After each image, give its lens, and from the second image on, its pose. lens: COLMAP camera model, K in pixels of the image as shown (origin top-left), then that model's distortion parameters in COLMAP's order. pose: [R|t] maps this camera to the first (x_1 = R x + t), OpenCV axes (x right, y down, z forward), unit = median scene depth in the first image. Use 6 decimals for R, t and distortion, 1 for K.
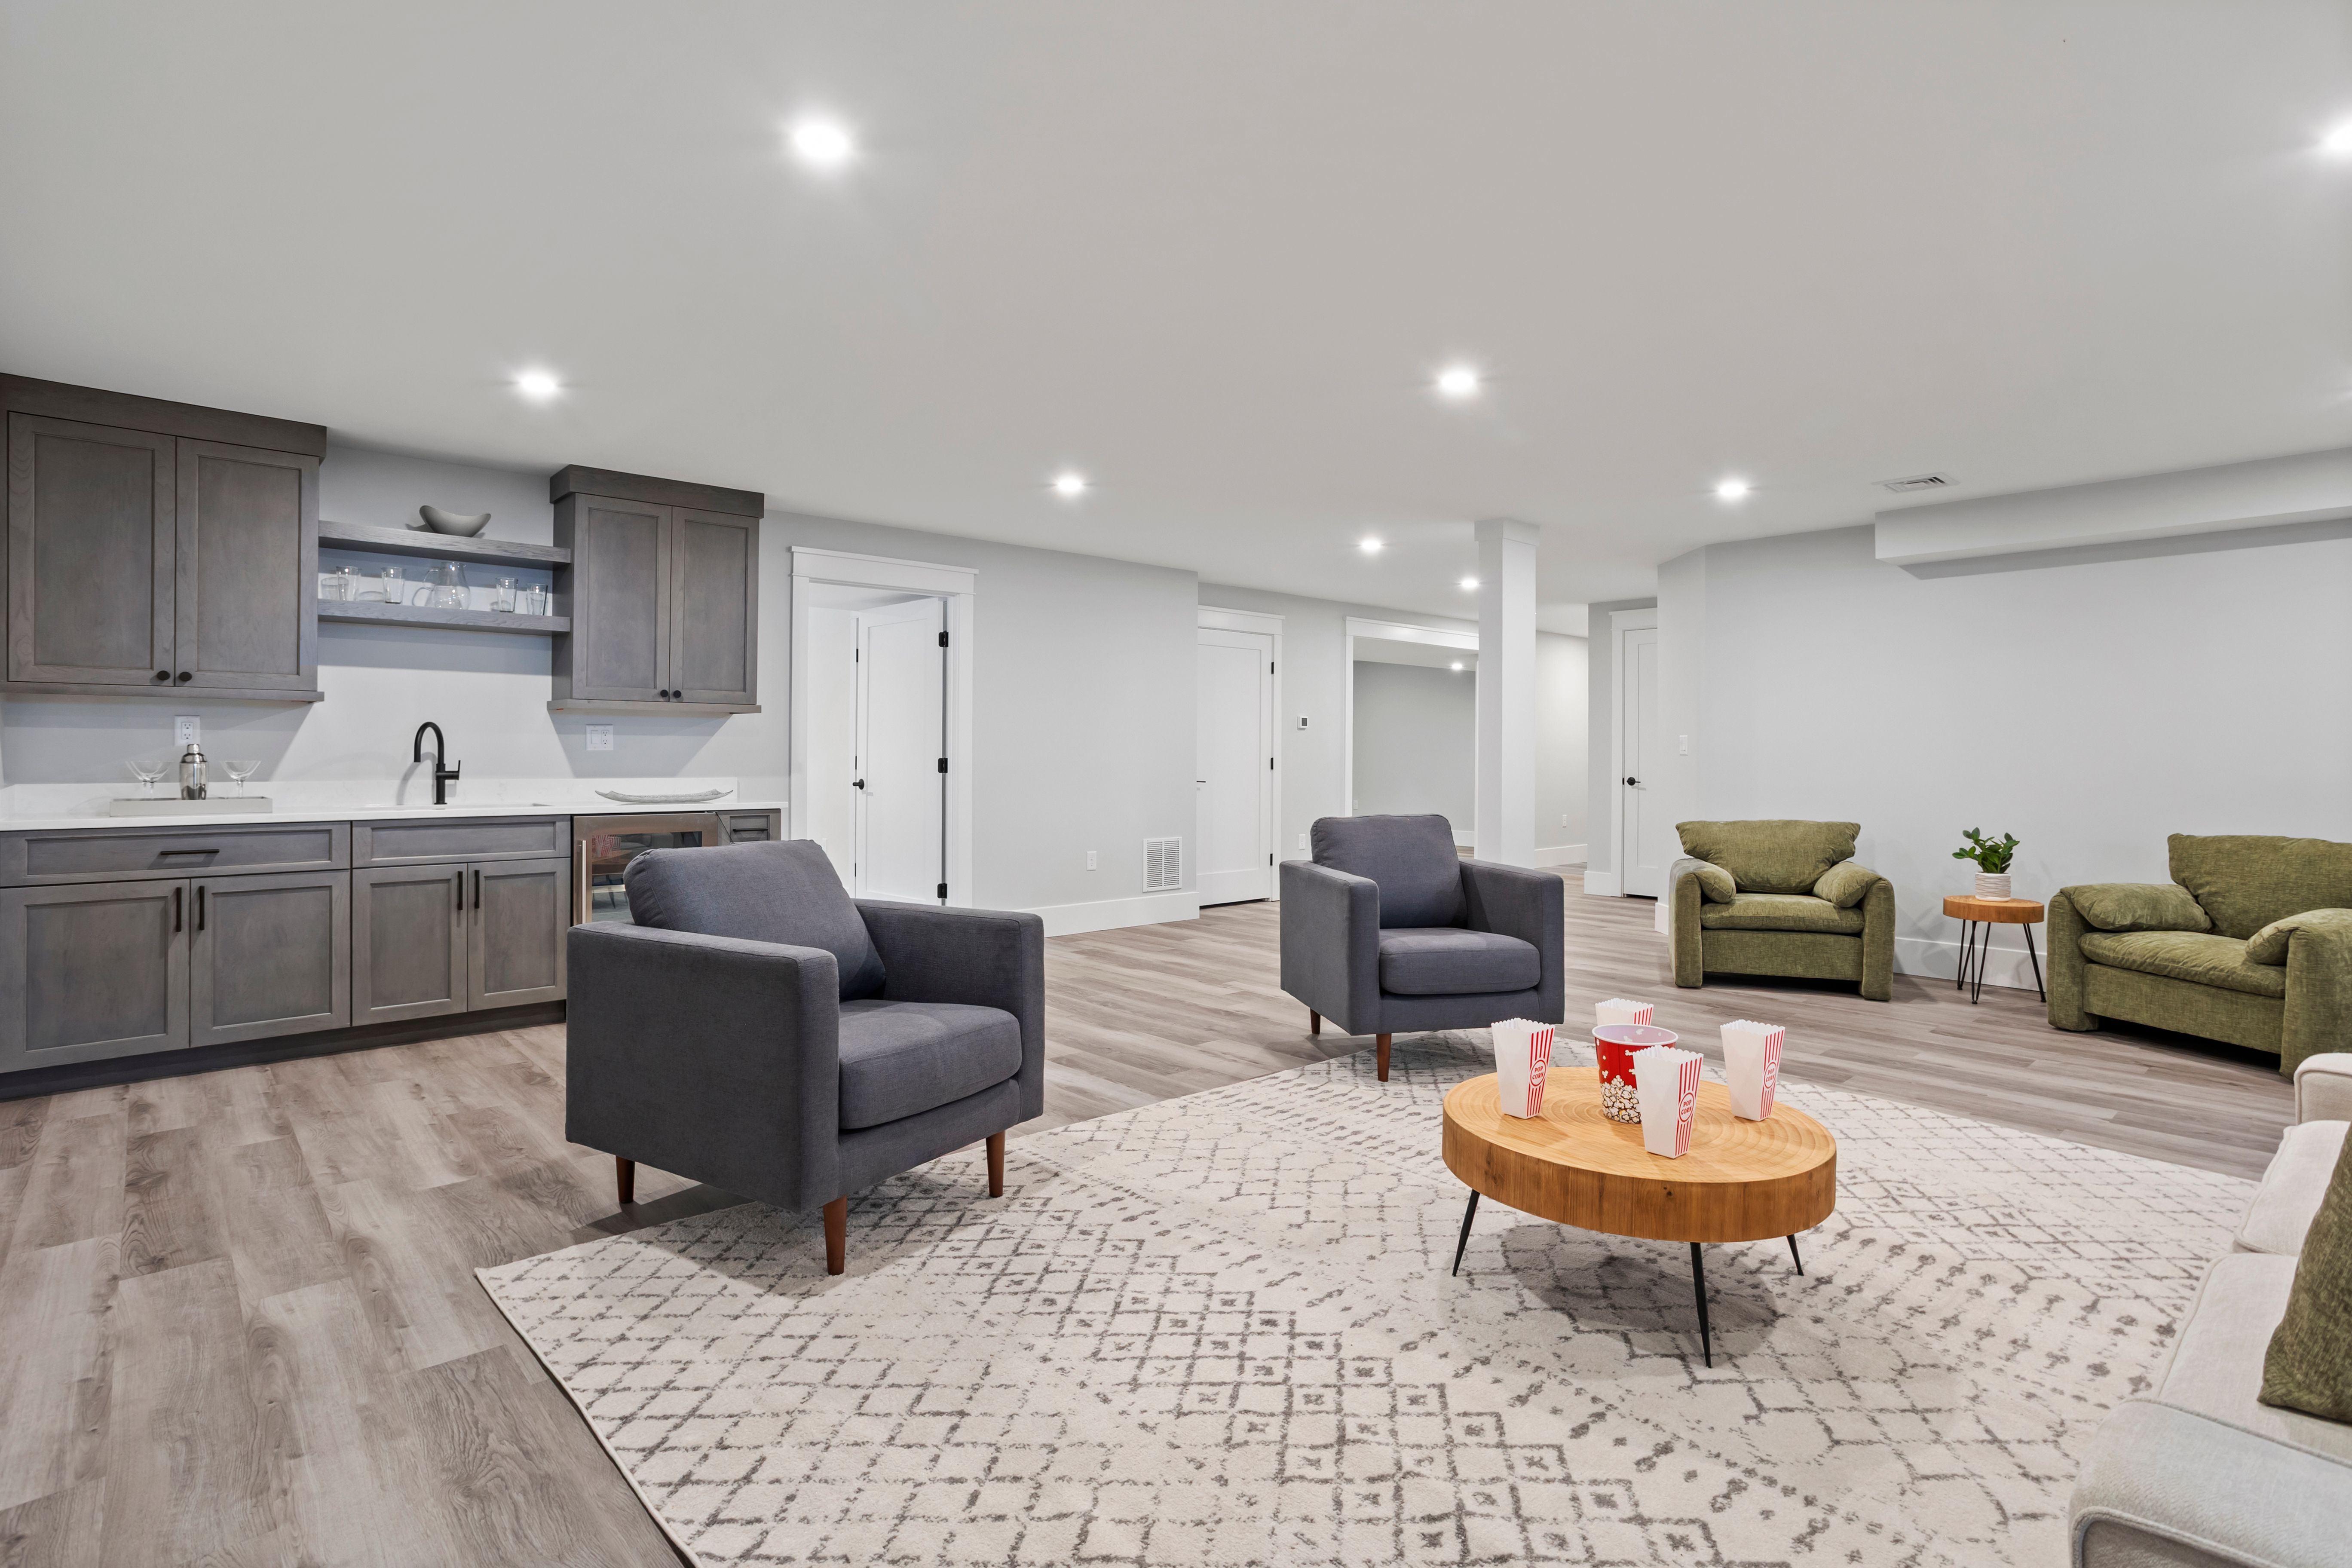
lens RADIAL K [[1151.9, 0, 1180.8], [0, 1151.9, 774.2], [0, 0, 1]] dist [-0.031468, 0.017831]
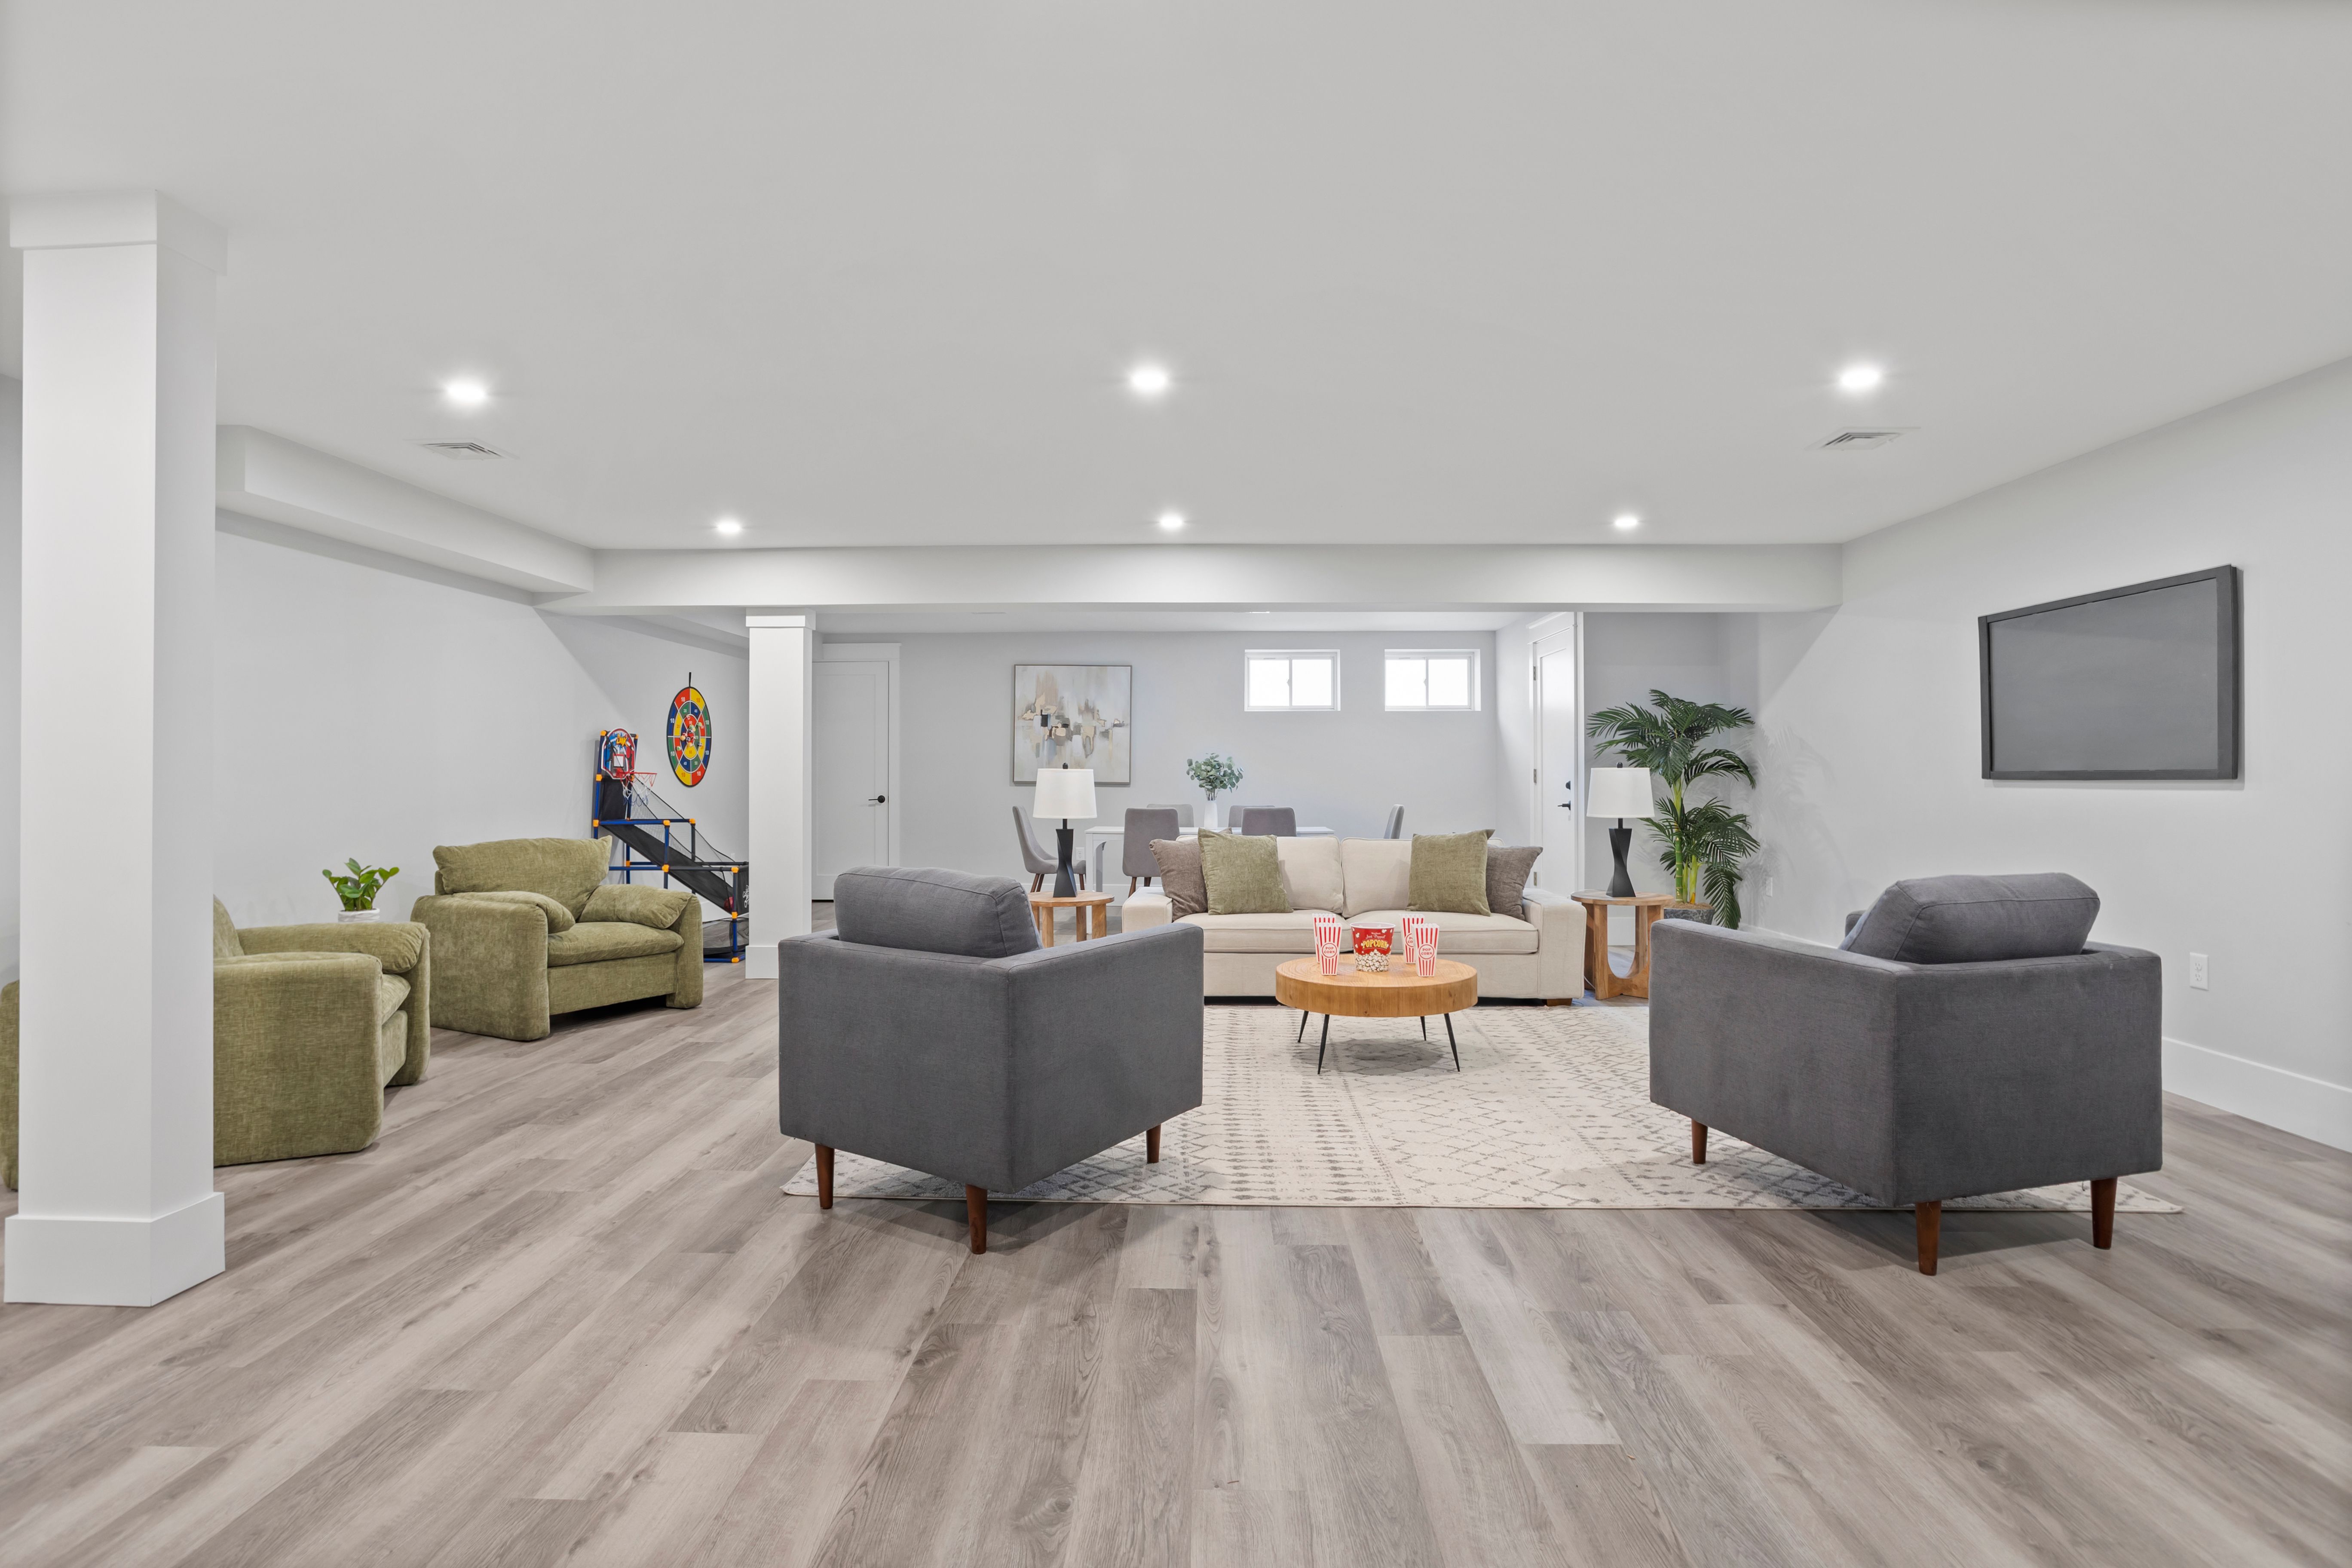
lens RADIAL K [[1217.4, 0, 1187.8], [0, 1217.4, 781.9], [0, 0, 1]] dist [-0.021995, 0.000444]
pose [[-0.742870, 0.001431, 0.669434, -0.461365], [0.006662, 0.999964, 0.005256, -0.013267], [-0.669403, 0.008365, -0.742853, 1.746494]]
